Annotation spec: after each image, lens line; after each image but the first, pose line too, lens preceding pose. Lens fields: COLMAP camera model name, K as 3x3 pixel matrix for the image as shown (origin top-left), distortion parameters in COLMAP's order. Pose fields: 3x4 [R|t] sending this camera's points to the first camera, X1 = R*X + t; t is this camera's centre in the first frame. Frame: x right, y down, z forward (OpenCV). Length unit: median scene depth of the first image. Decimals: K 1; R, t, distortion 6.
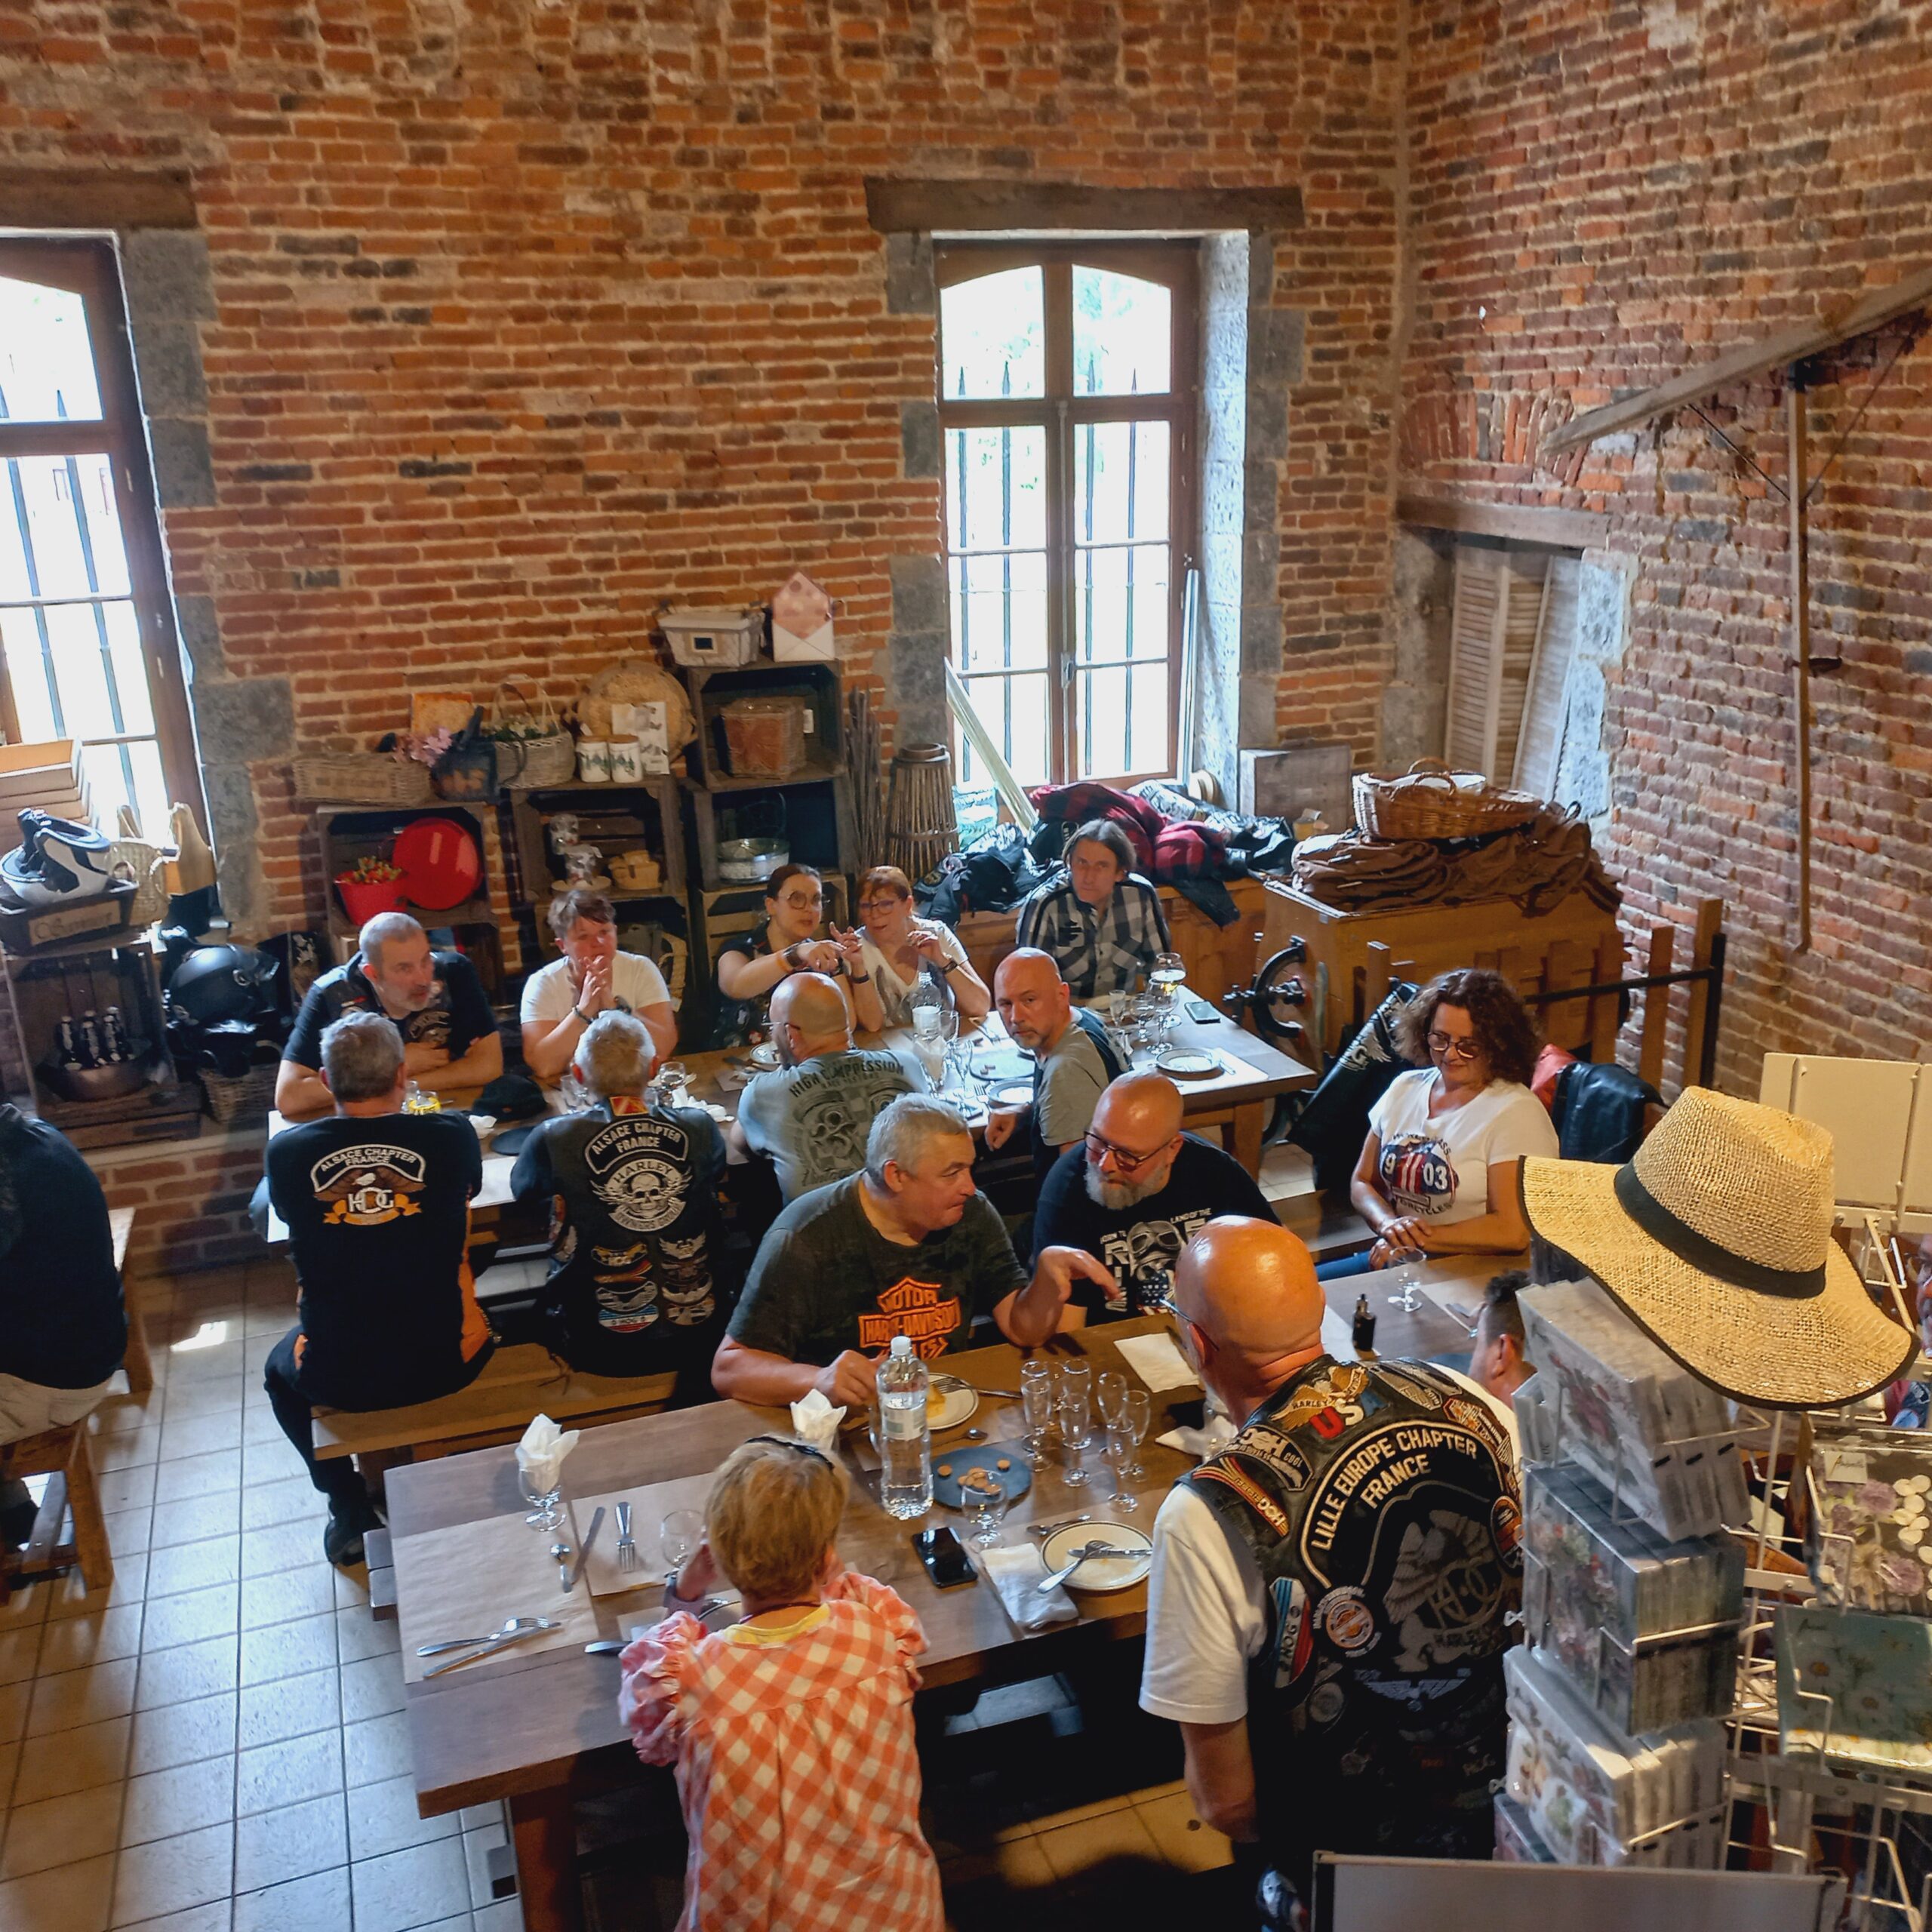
lens RADIAL K [[1876.0, 0, 962.8], [0, 1876.0, 956.6], [0, 0, 1]] dist [0.033616, 0.000000]
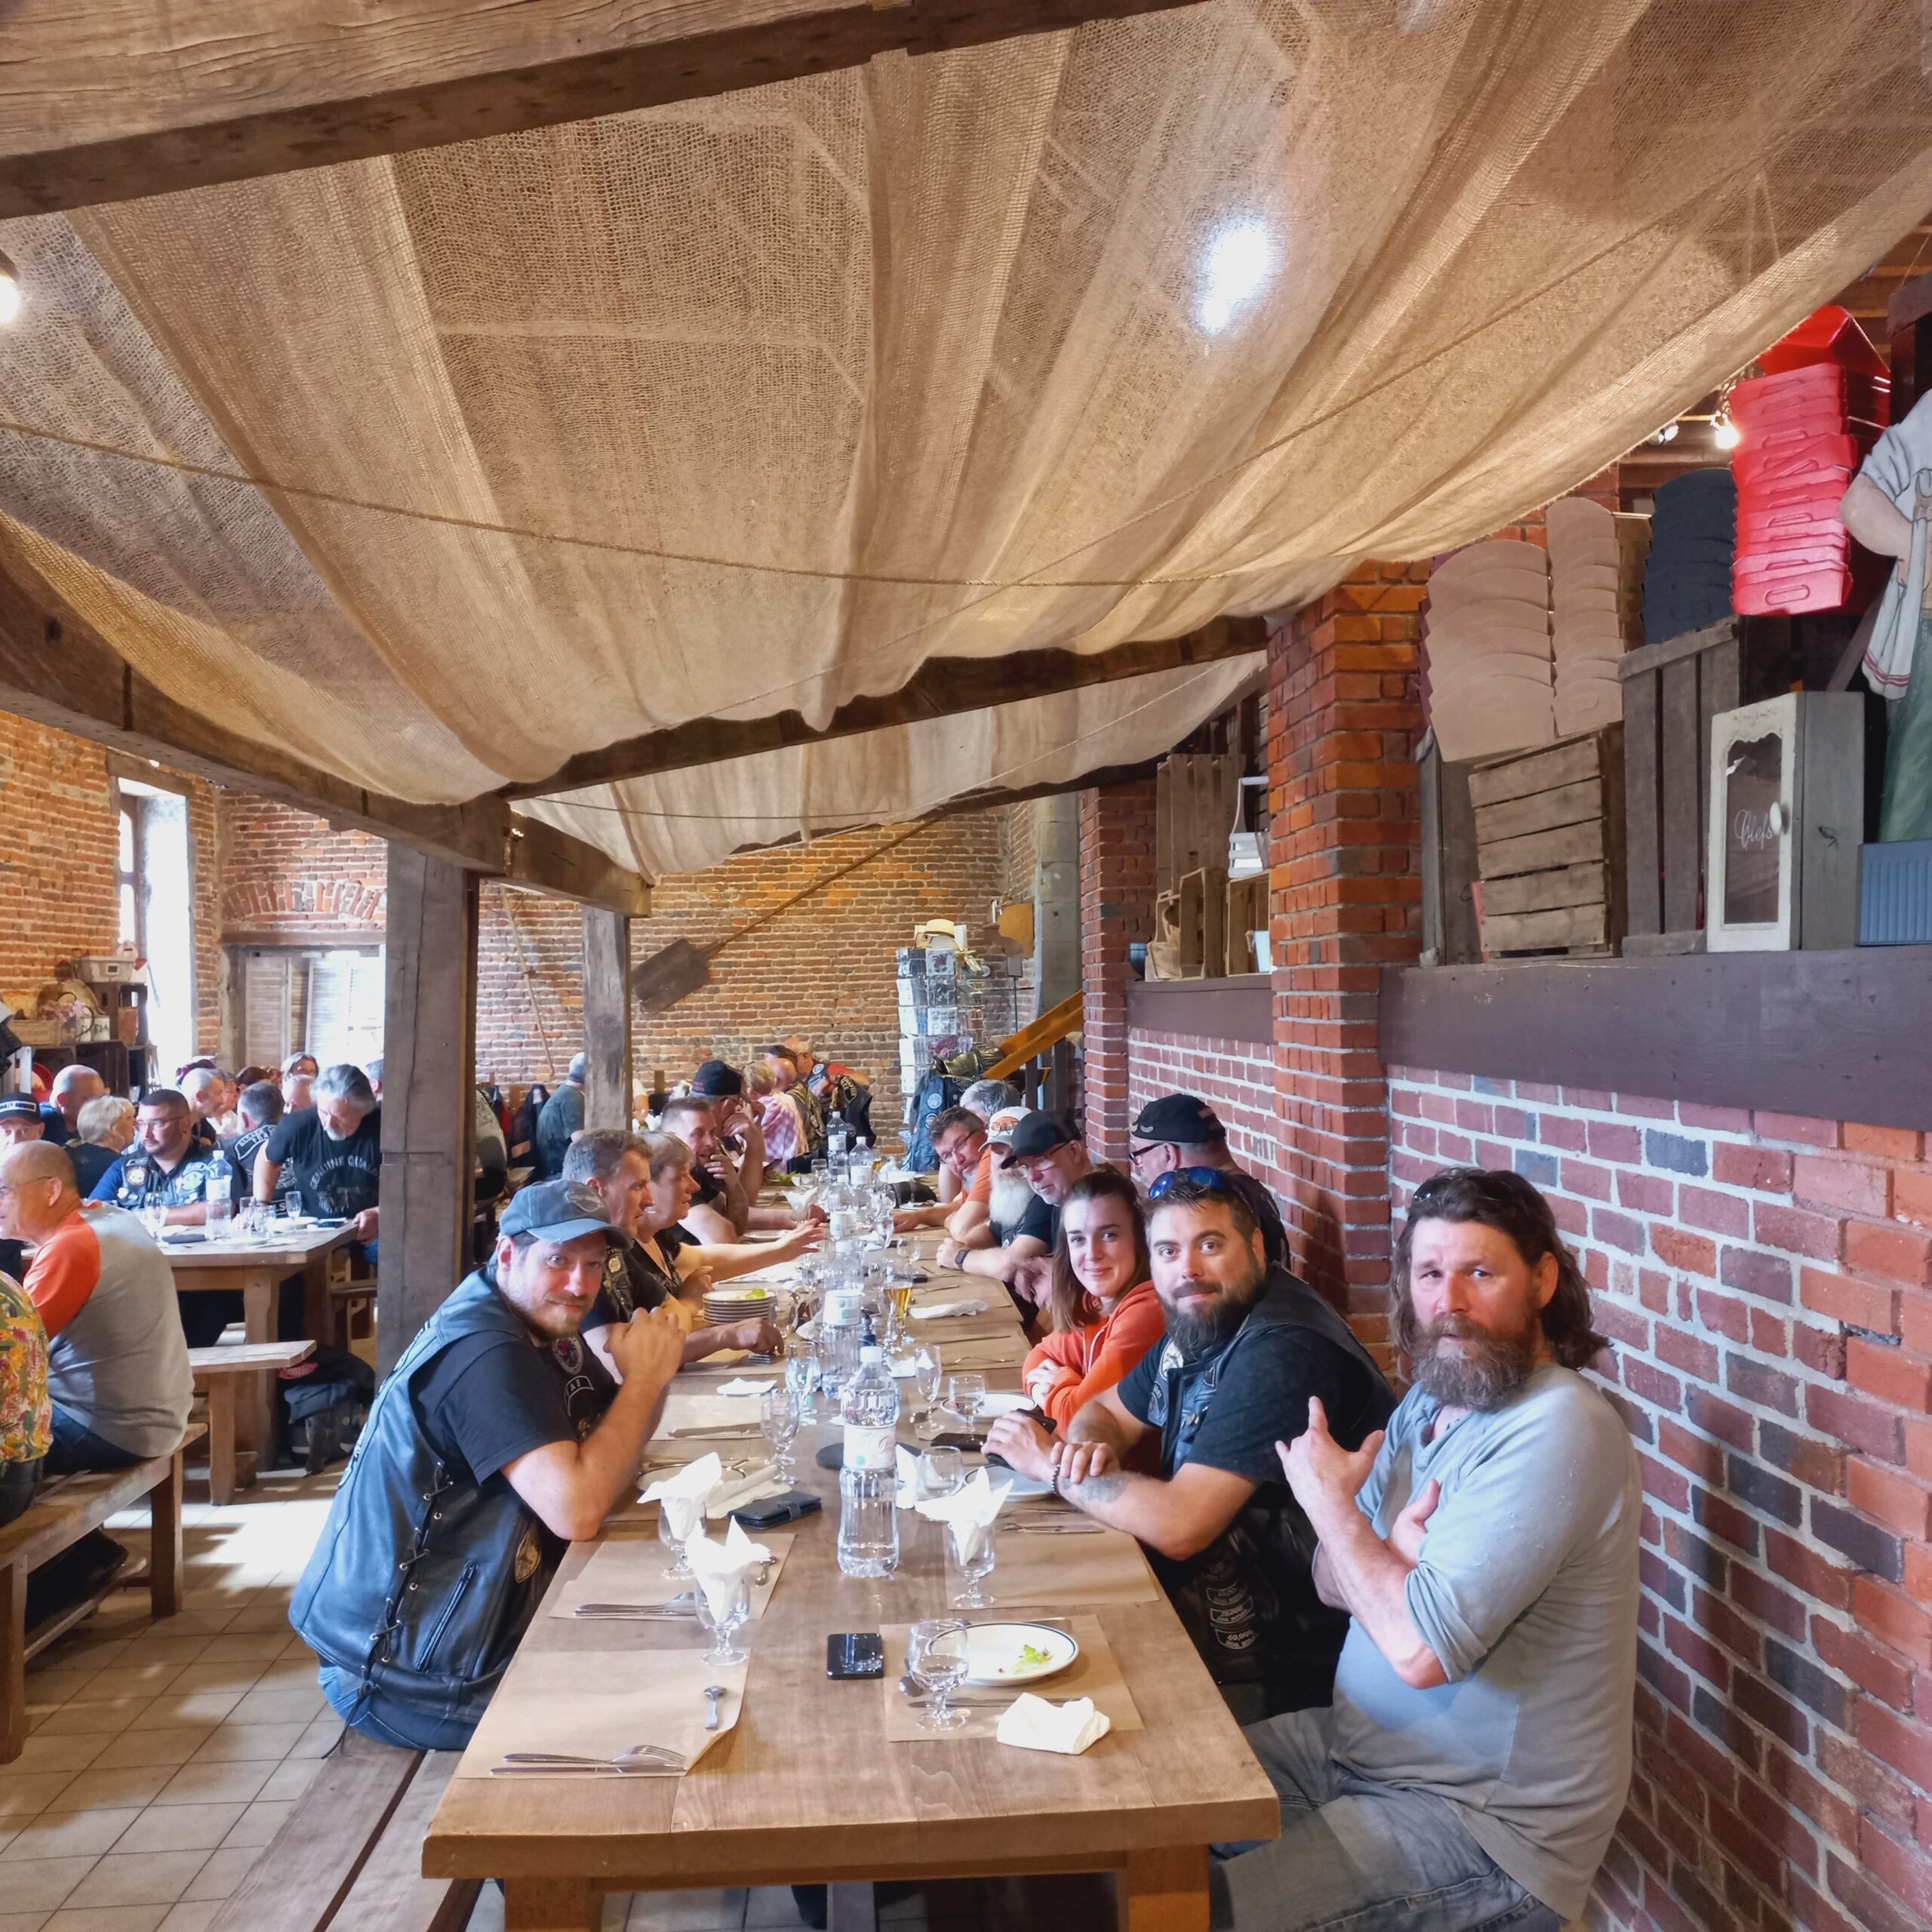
lens RADIAL K [[1876.0, 0, 984.6], [0, 1876.0, 967.4], [0, 0, 1]] dist [0.033616, 0.000000]
pose [[0.279414, 0.034933, 0.959535, -1.823813], [0.291490, 0.949089, -0.119434, 0.327839], [-0.914856, 0.313066, 0.255006, -0.280279]]
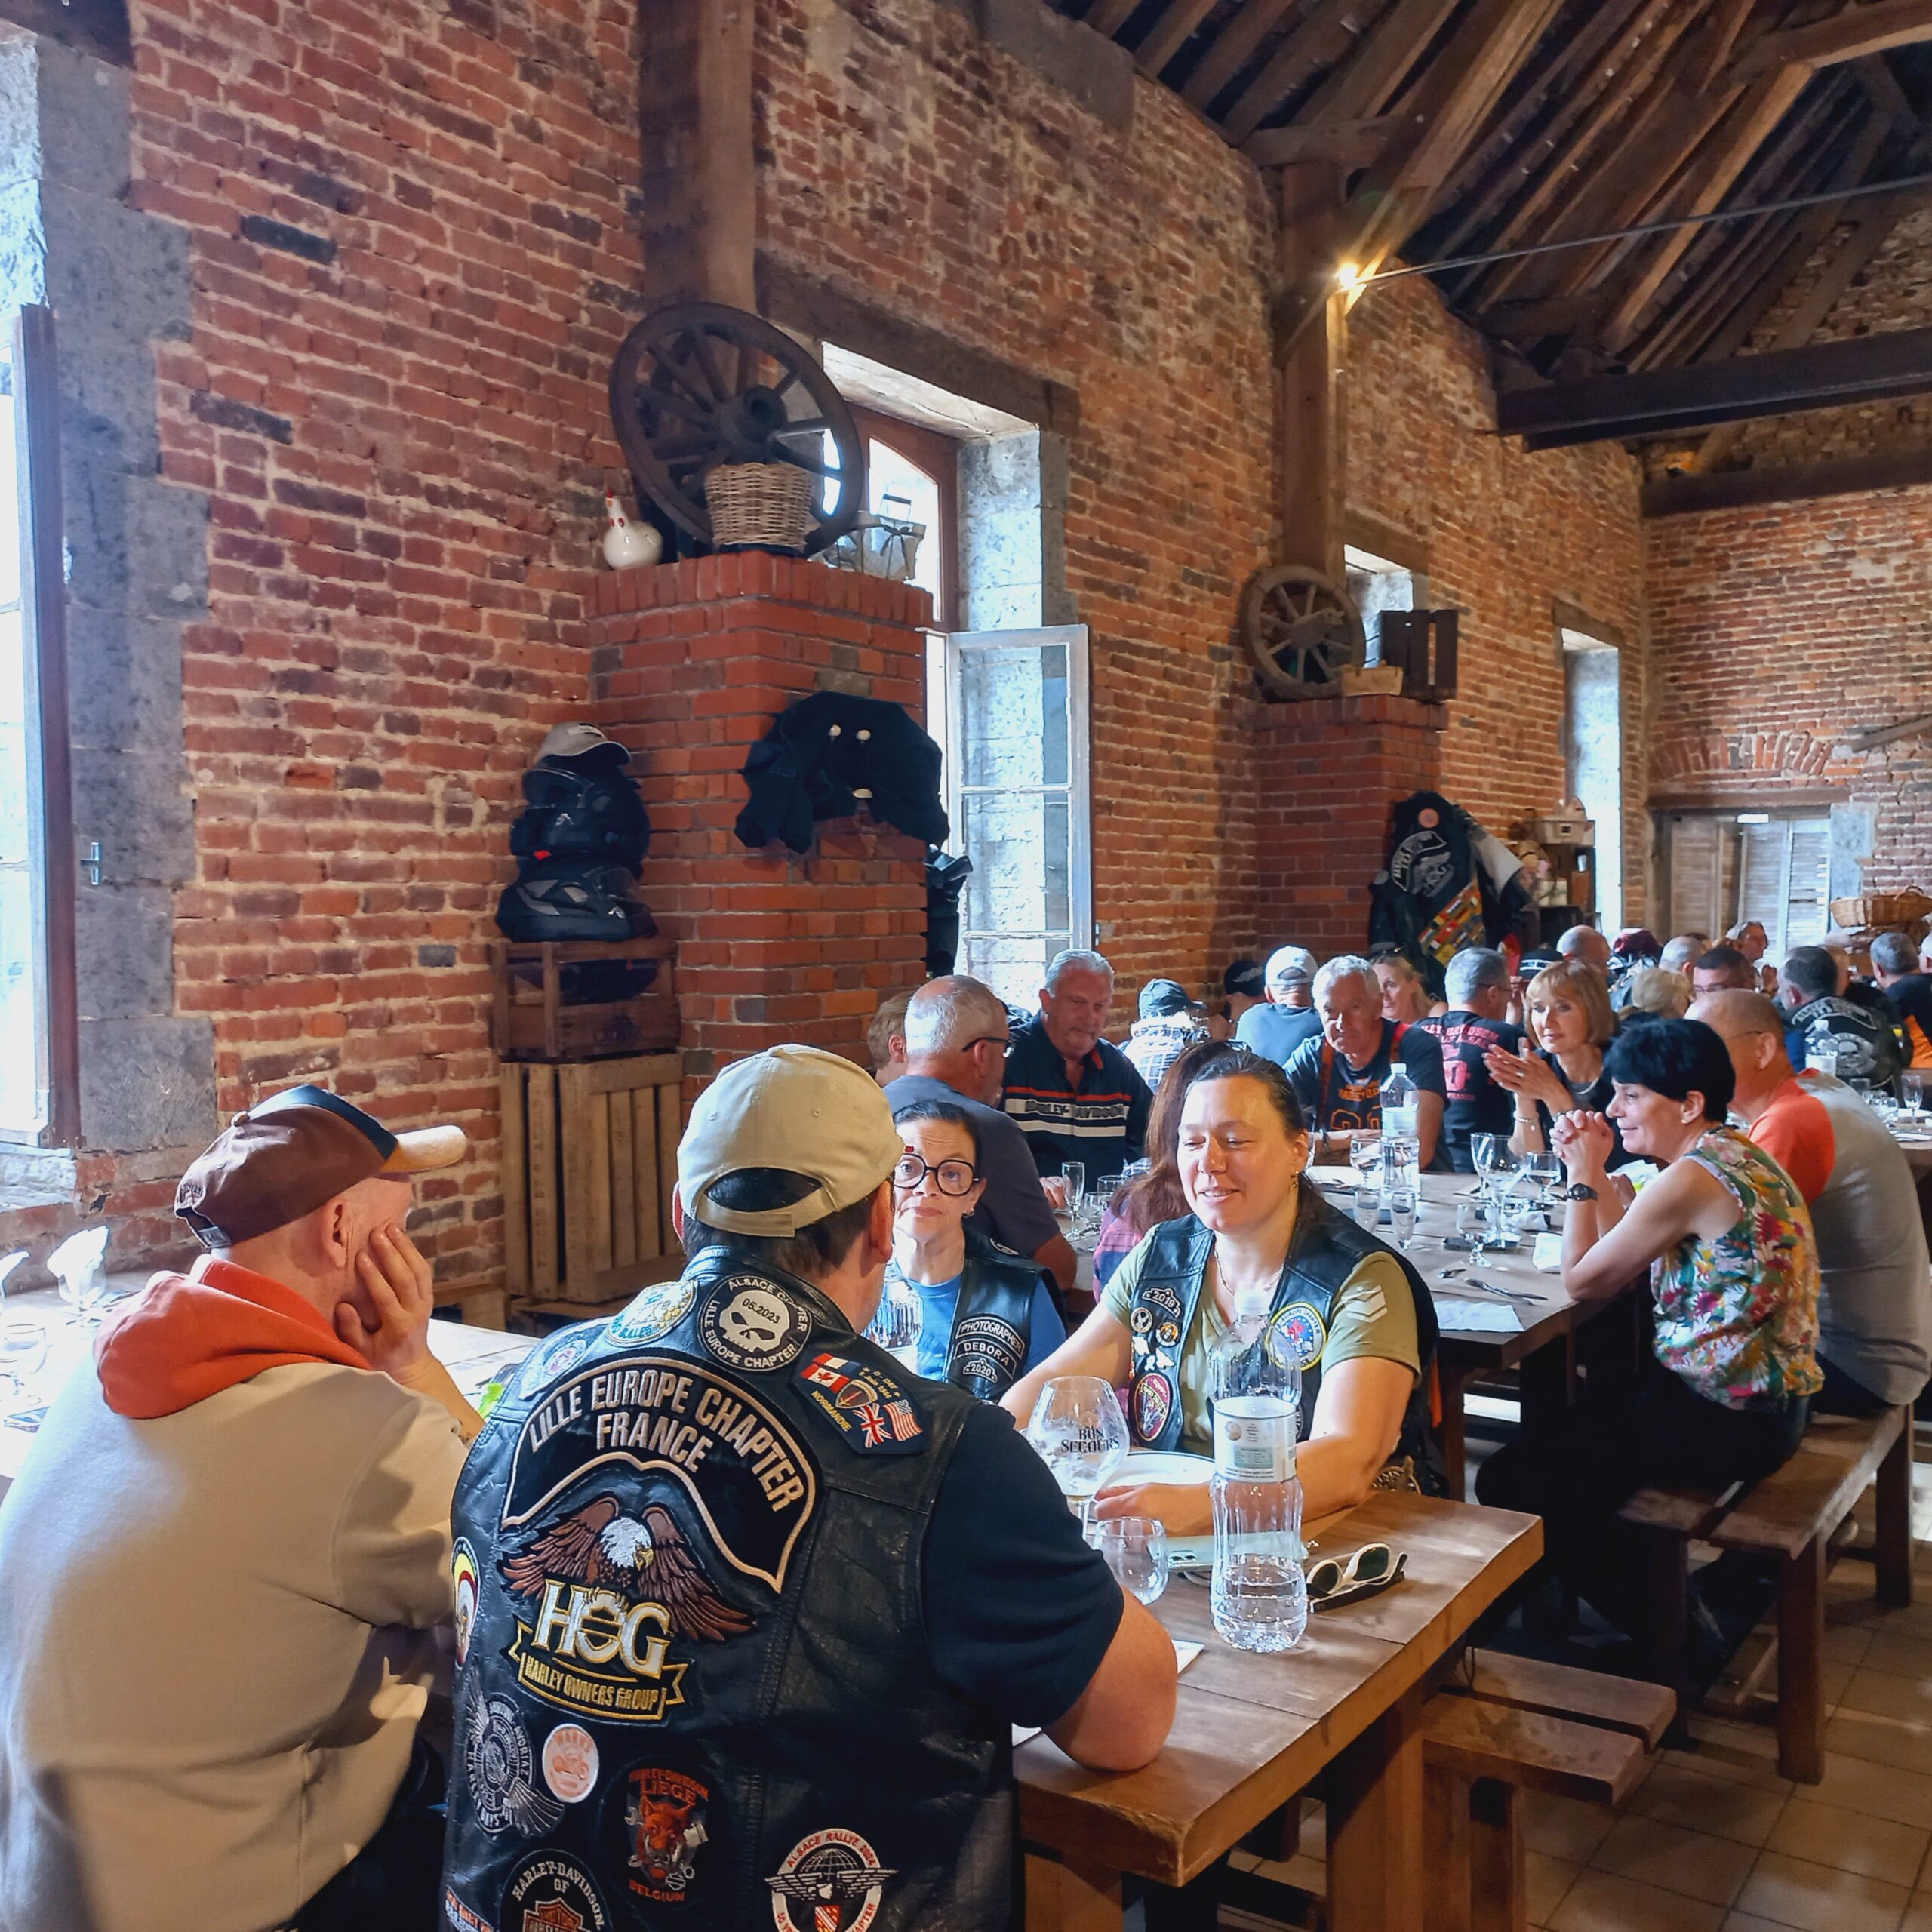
lens RADIAL K [[1876.0, 0, 955.6], [0, 1876.0, 982.5], [0, 0, 1]] dist [0.033616, 0.000000]
pose [[0.812359, -0.006438, 0.583122, -1.742882], [0.162349, 0.962904, -0.215541, 0.270565], [-0.560103, 0.269766, 0.783270, -0.002830]]
